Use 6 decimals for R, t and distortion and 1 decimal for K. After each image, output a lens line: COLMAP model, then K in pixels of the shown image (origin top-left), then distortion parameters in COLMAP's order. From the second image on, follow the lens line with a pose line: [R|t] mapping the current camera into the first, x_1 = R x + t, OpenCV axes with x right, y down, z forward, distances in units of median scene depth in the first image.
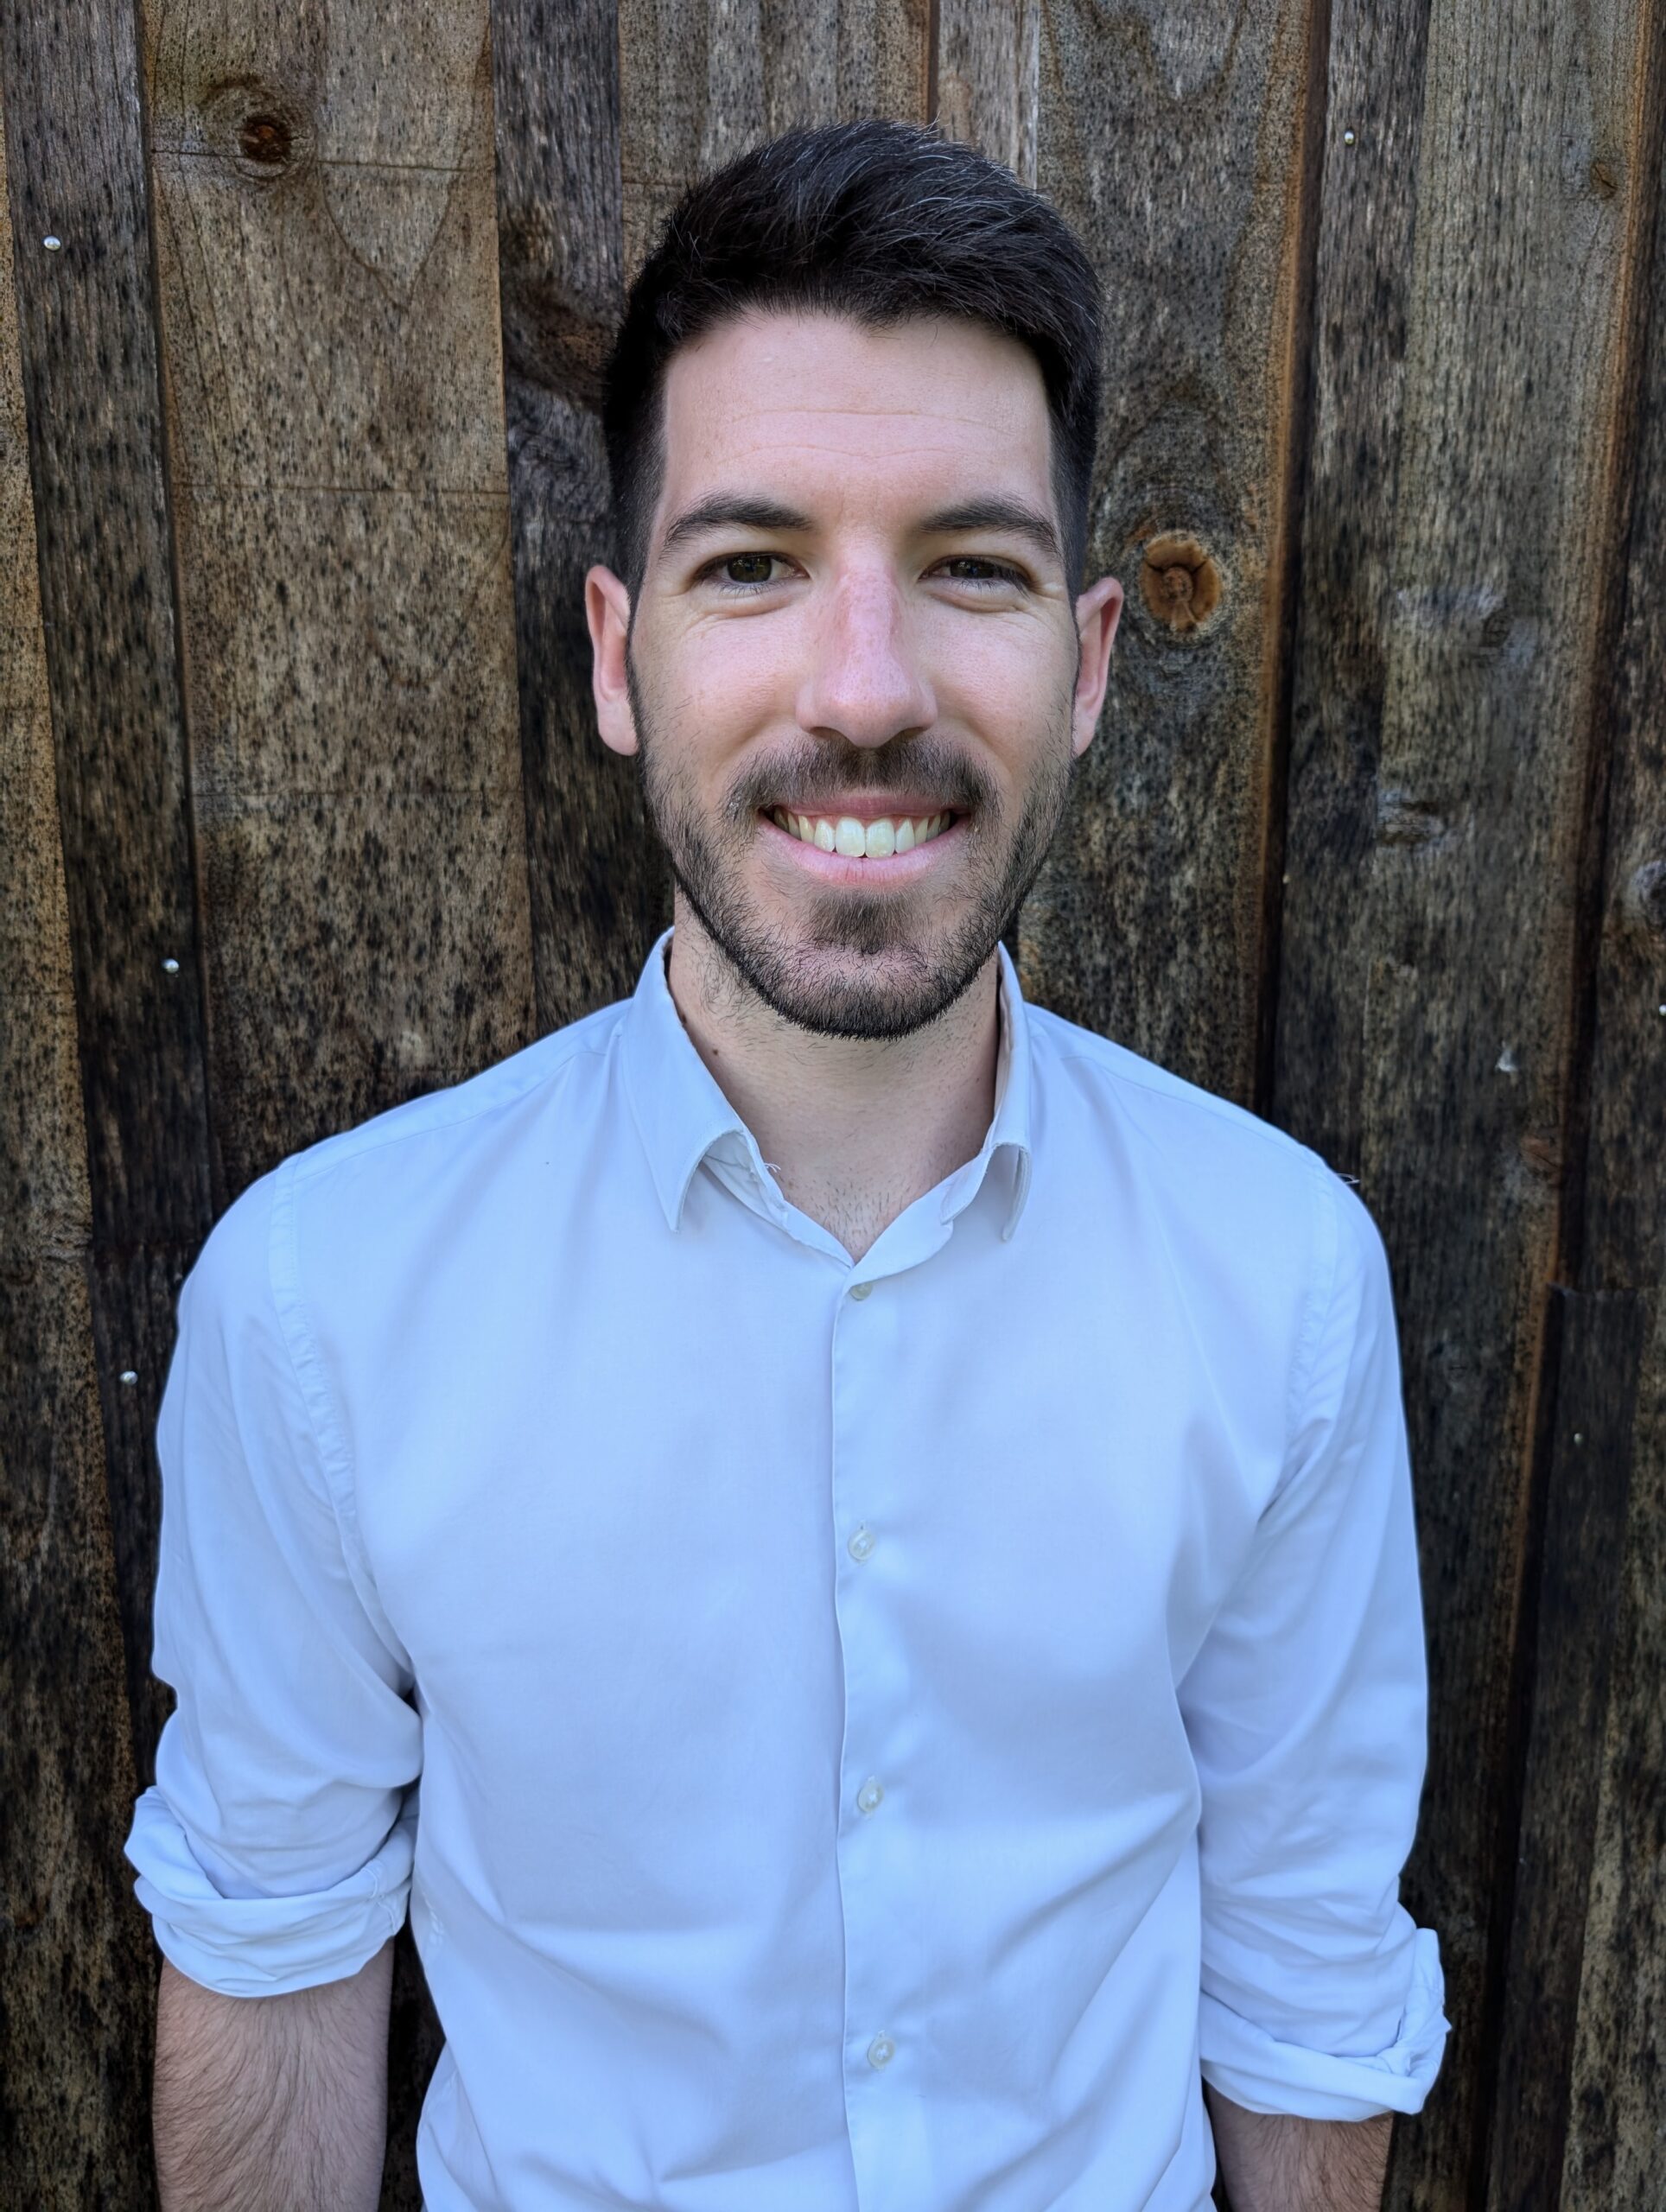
lens RADIAL K [[1596.1, 0, 850.1], [0, 1596.1, 1114.2], [0, 0, 1]] dist [-0.016755, 0.007590]
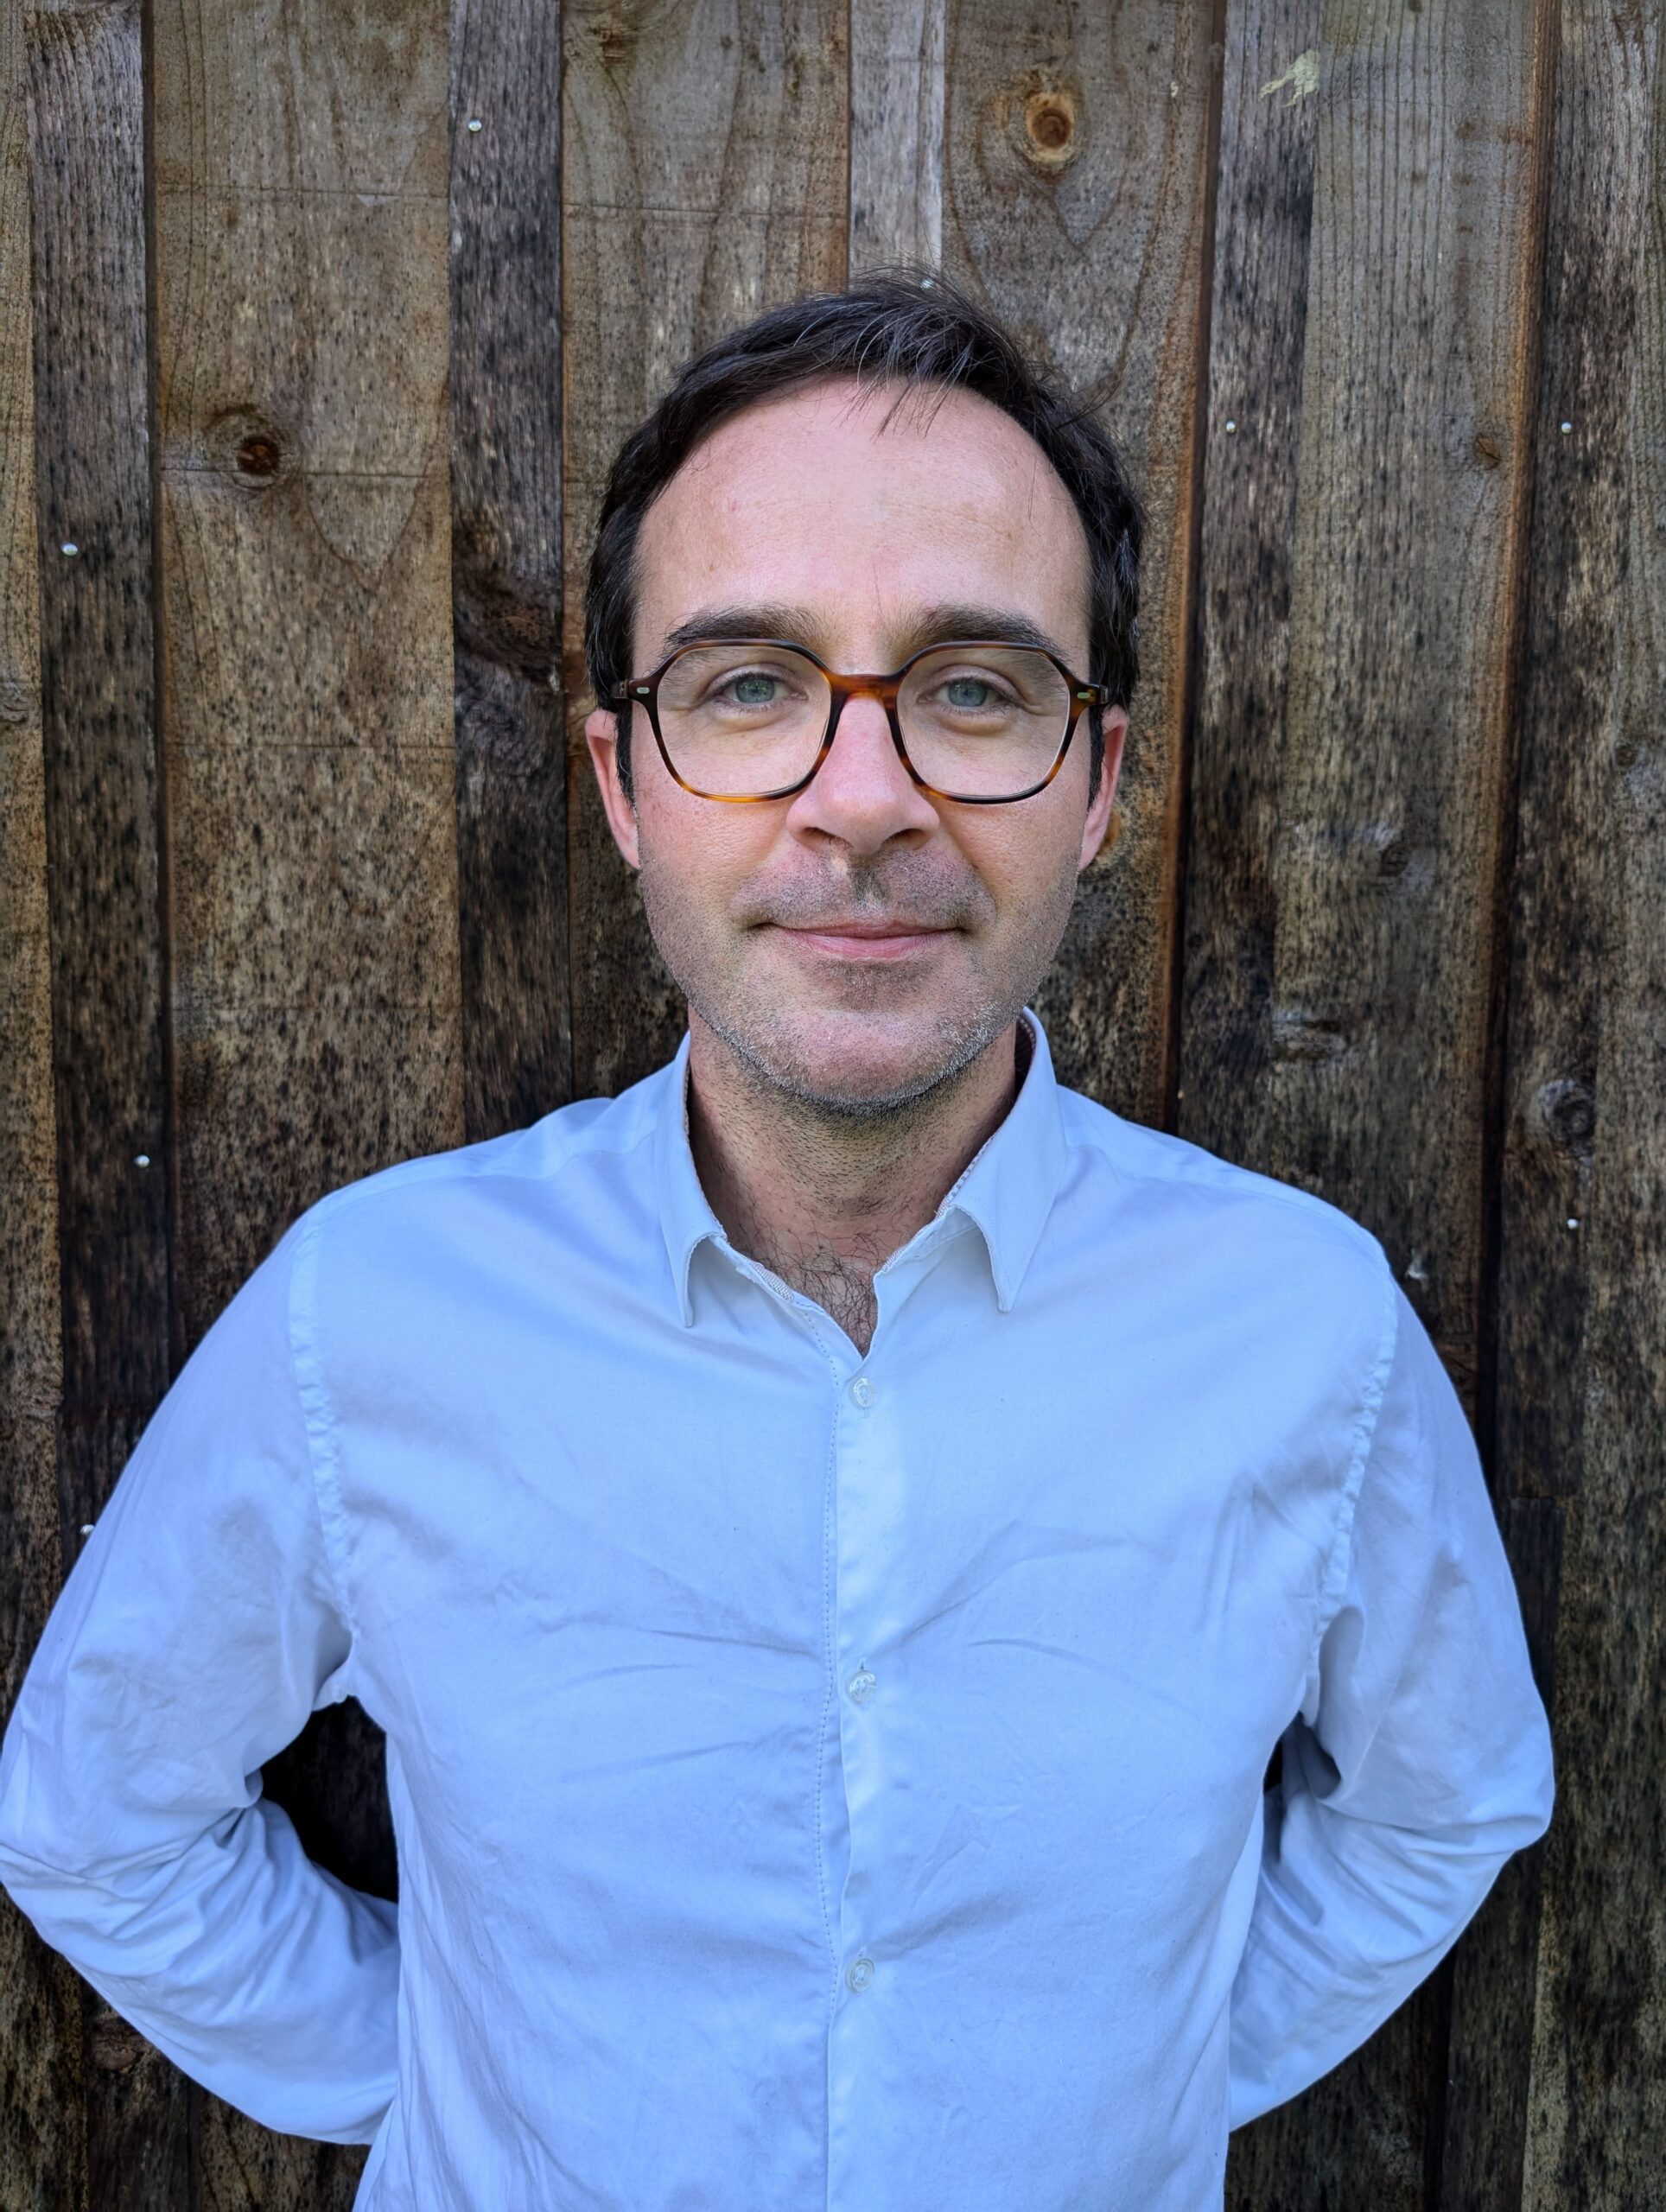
lens RADIAL K [[1596.1, 0, 844.4], [0, 1596.1, 1086.3], [0, 0, 1]] dist [-0.016755, 0.007590]
pose [[0.995882, 0.022223, -0.087892, 0.146846], [-0.029564, 0.996101, -0.083124, -0.060119], [0.085702, 0.085380, 0.992656, -0.068844]]
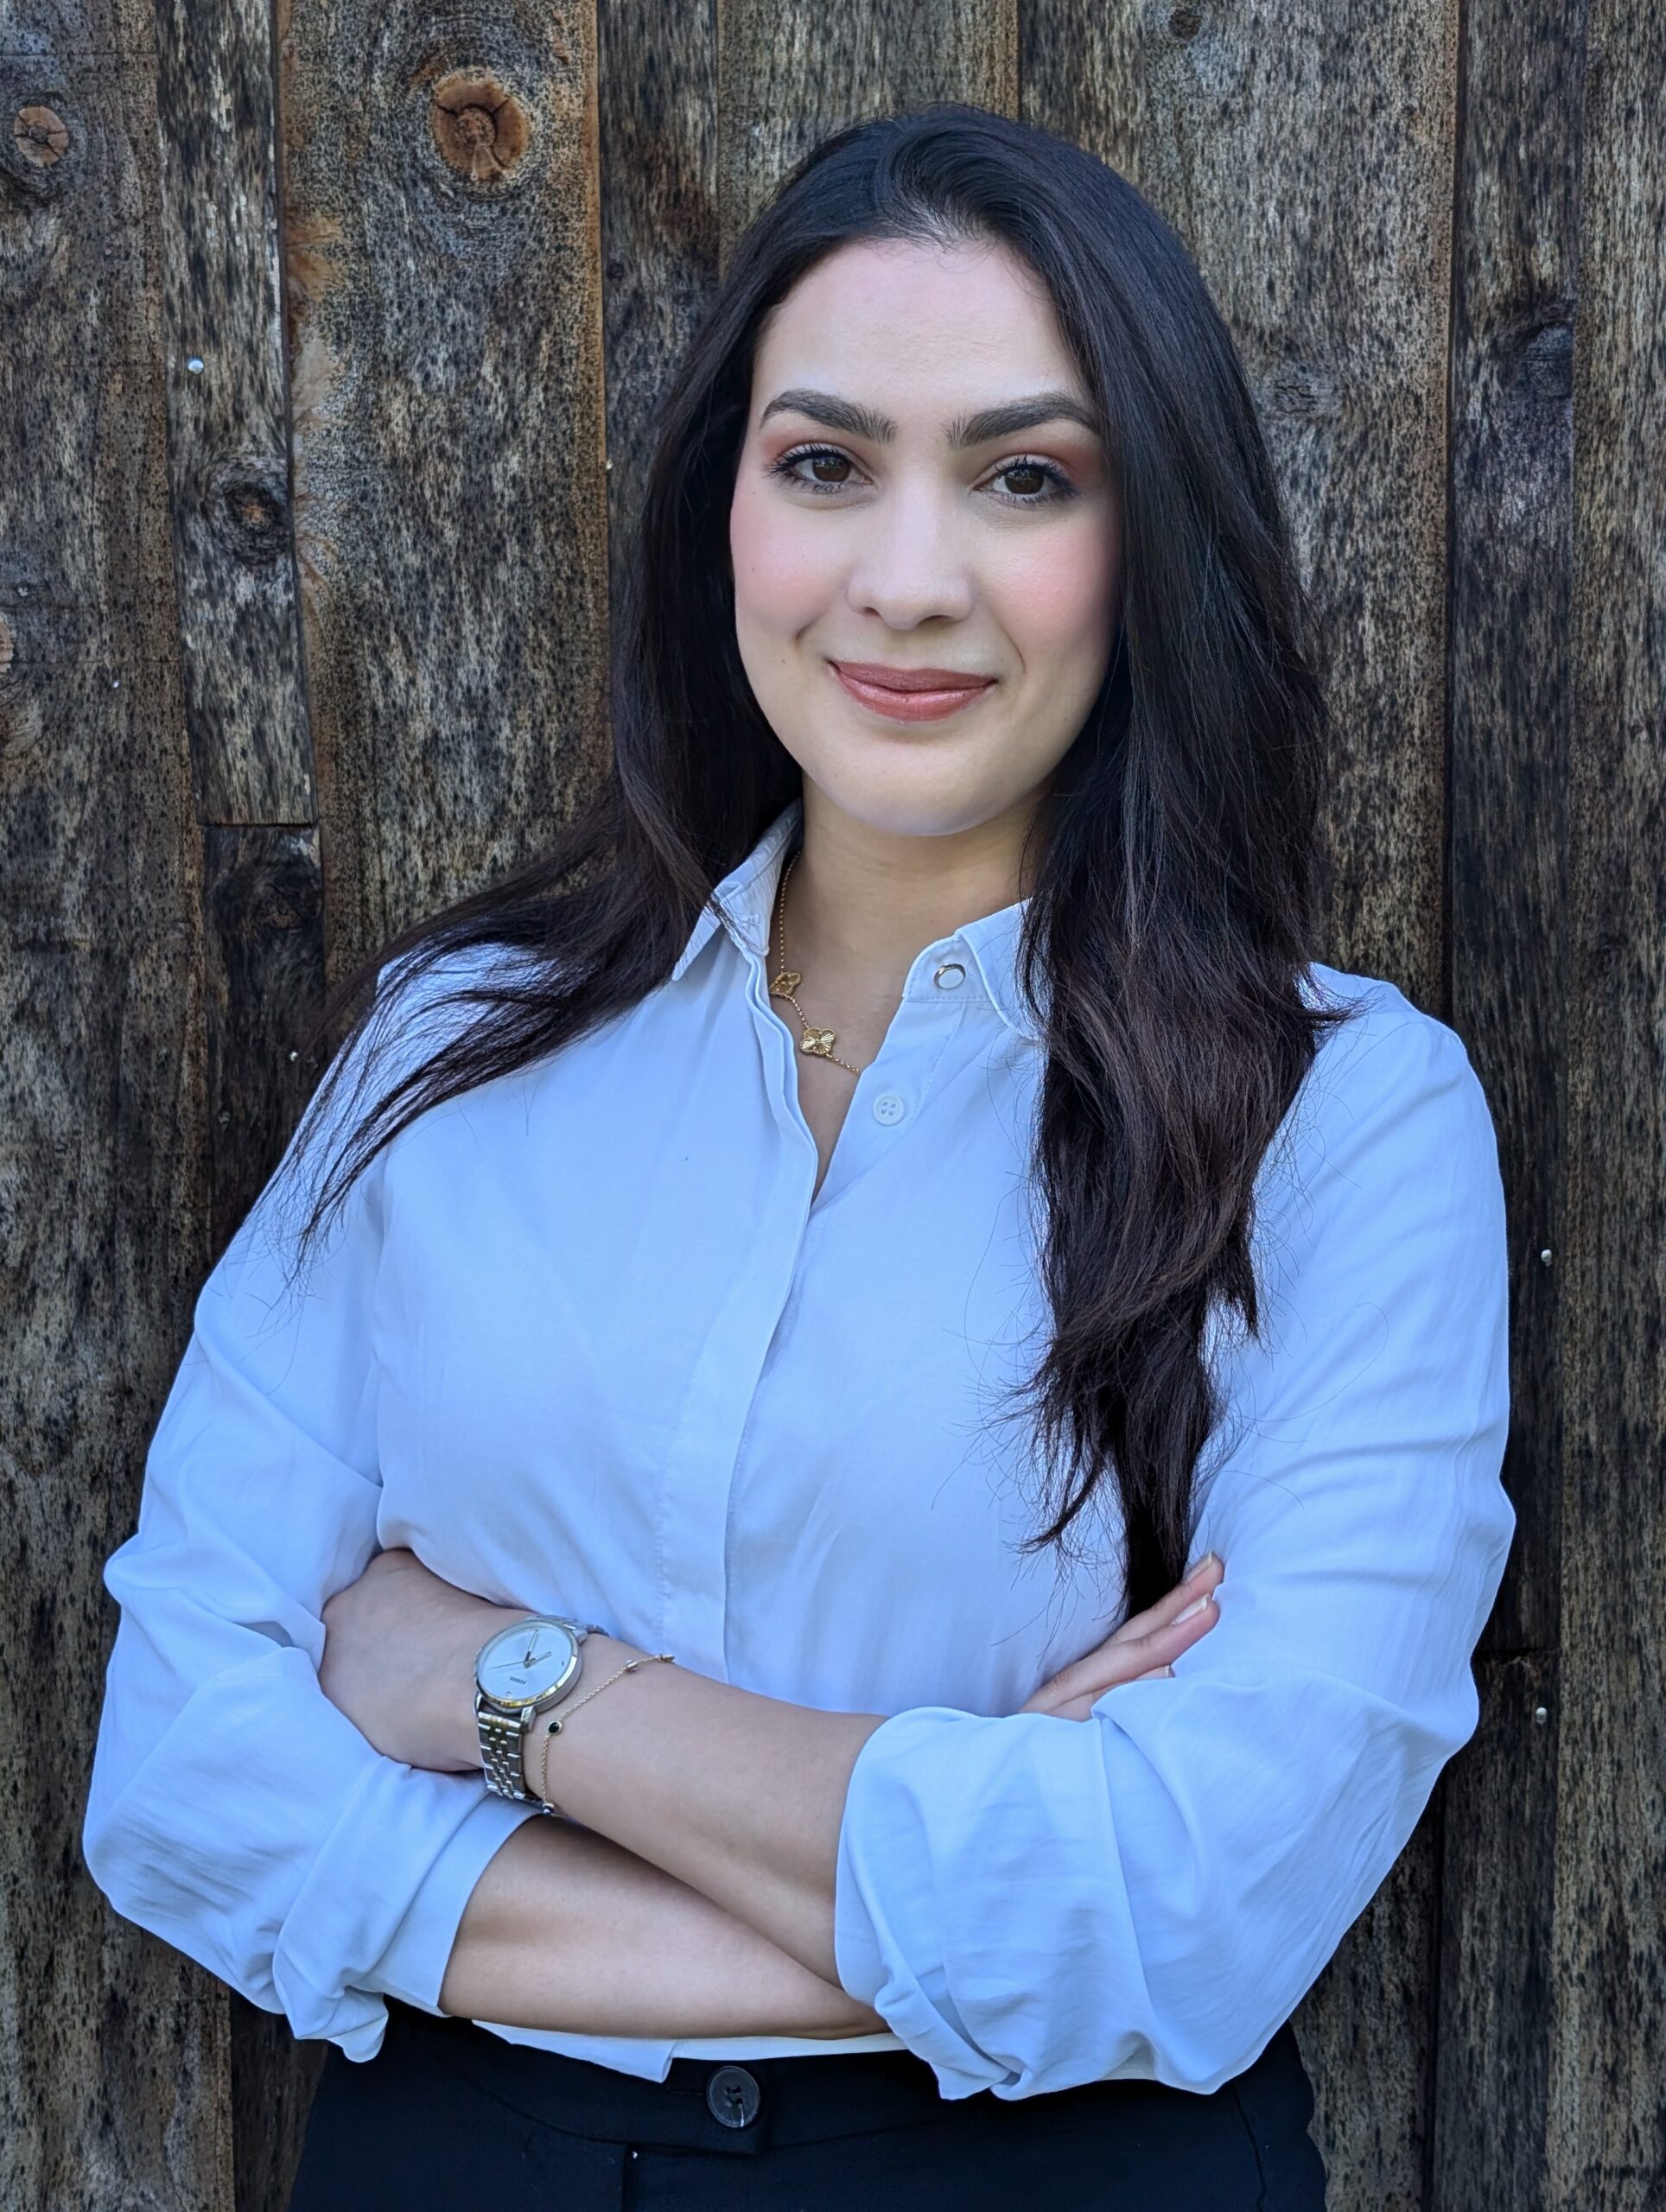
lens RADIAL K [[3462.9, 0, 894.8], [0, 3462.9, 1083.7], [0, 0, 1]] dist [0.038189, 0.000000]
pose [[0.986957, 0.018957, -0.159865, 0.750333], [-0.021867, 0.999625, -0.016462, 0.221034], [0.159493, 0.019743, 0.987002, -0.845337]]
